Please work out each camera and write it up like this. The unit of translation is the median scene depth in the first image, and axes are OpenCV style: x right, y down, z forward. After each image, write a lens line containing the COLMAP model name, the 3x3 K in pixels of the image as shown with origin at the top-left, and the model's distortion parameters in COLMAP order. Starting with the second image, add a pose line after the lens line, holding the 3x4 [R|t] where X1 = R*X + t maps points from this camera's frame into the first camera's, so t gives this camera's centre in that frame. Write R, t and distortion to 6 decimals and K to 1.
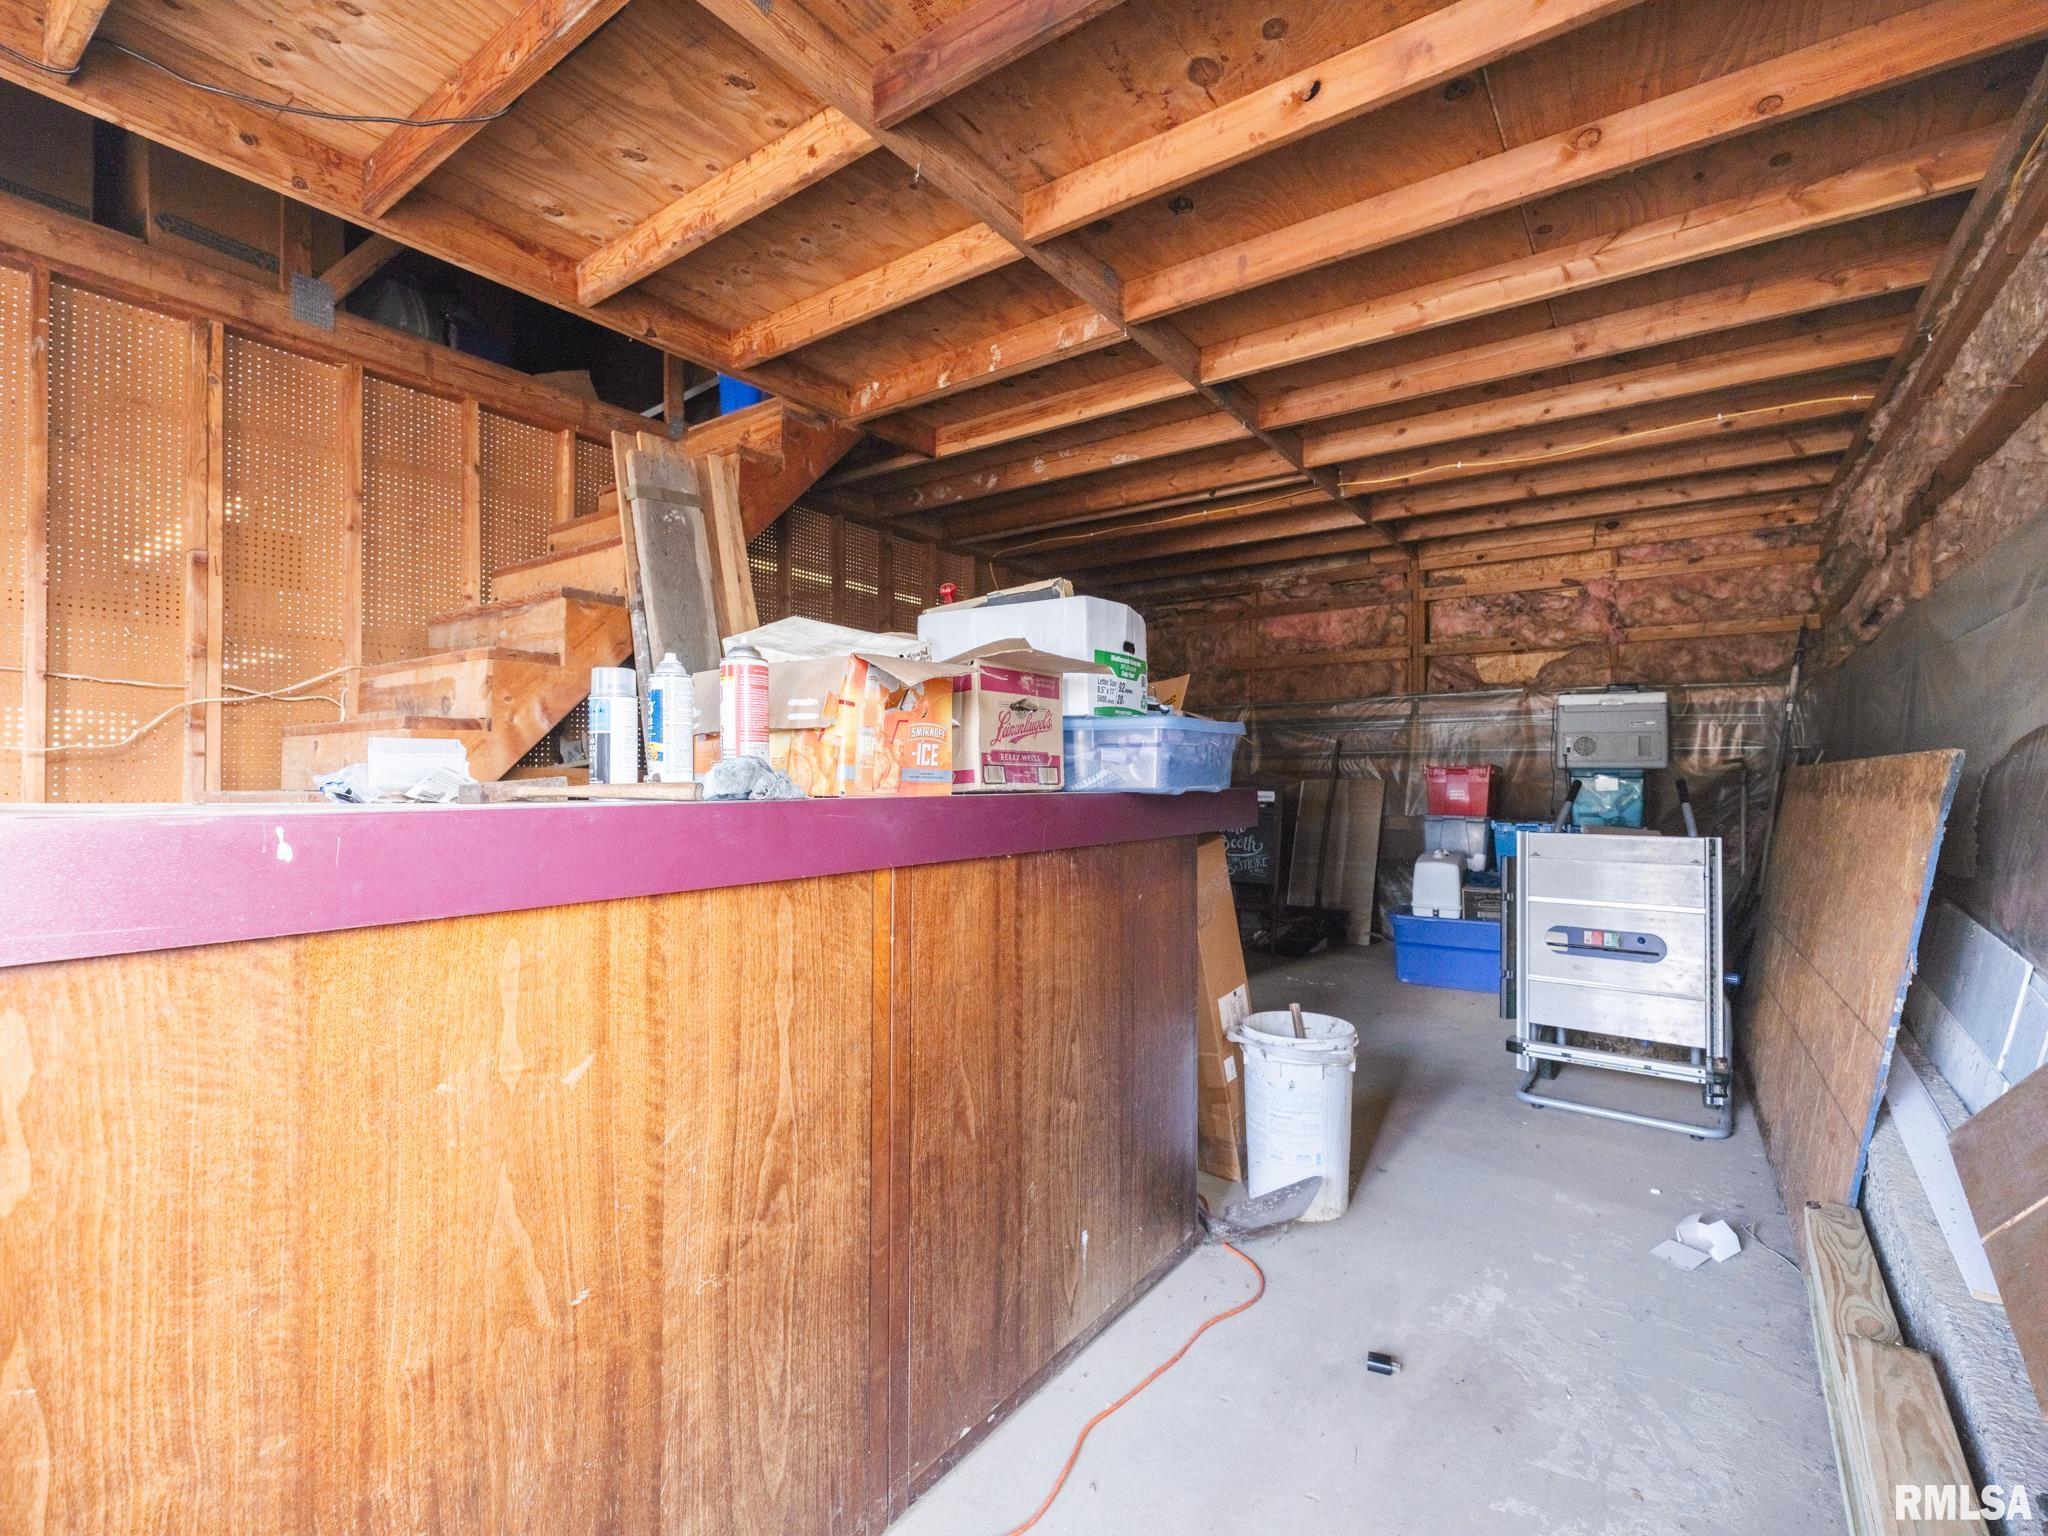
lens RADIAL K [[963.0, 0, 1053.9], [0, 963.0, 765.6], [0, 0, 1]] dist [0.000368, -0.000023]
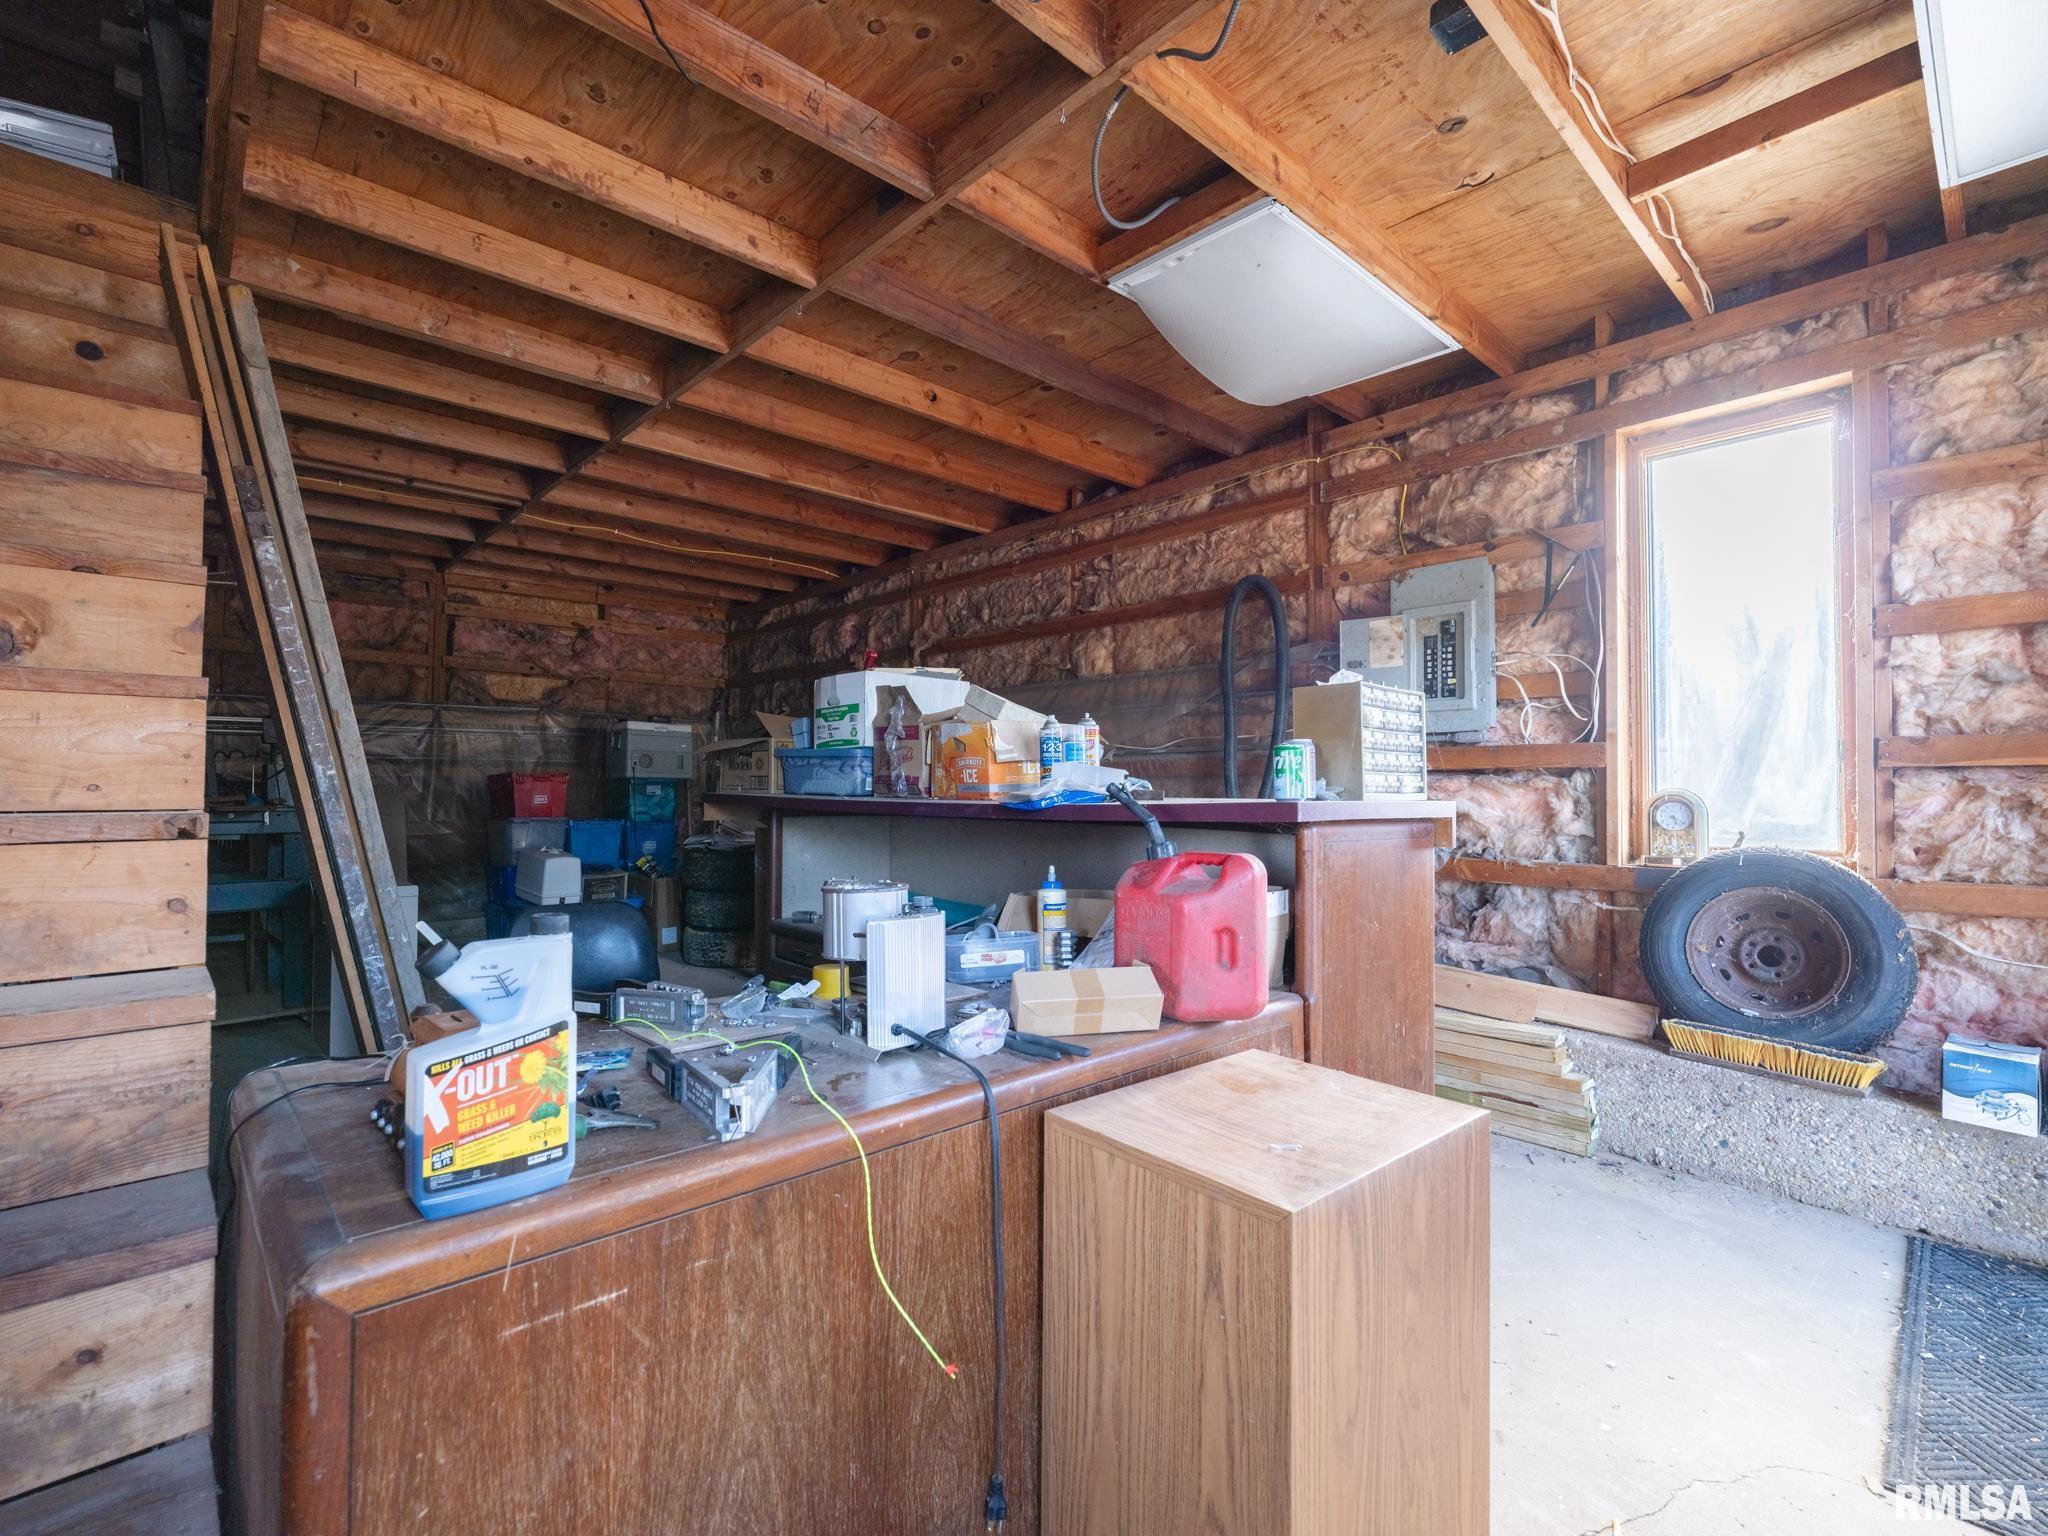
lens RADIAL K [[963.0, 0, 1053.9], [0, 963.0, 765.6], [0, 0, 1]] dist [0.000368, -0.000023]
pose [[0.177400, 0.023809, 0.983851, -0.543481], [-0.017699, 0.999623, -0.021000, 0.003168], [-0.983980, -0.013688, 0.177755, 0.175424]]
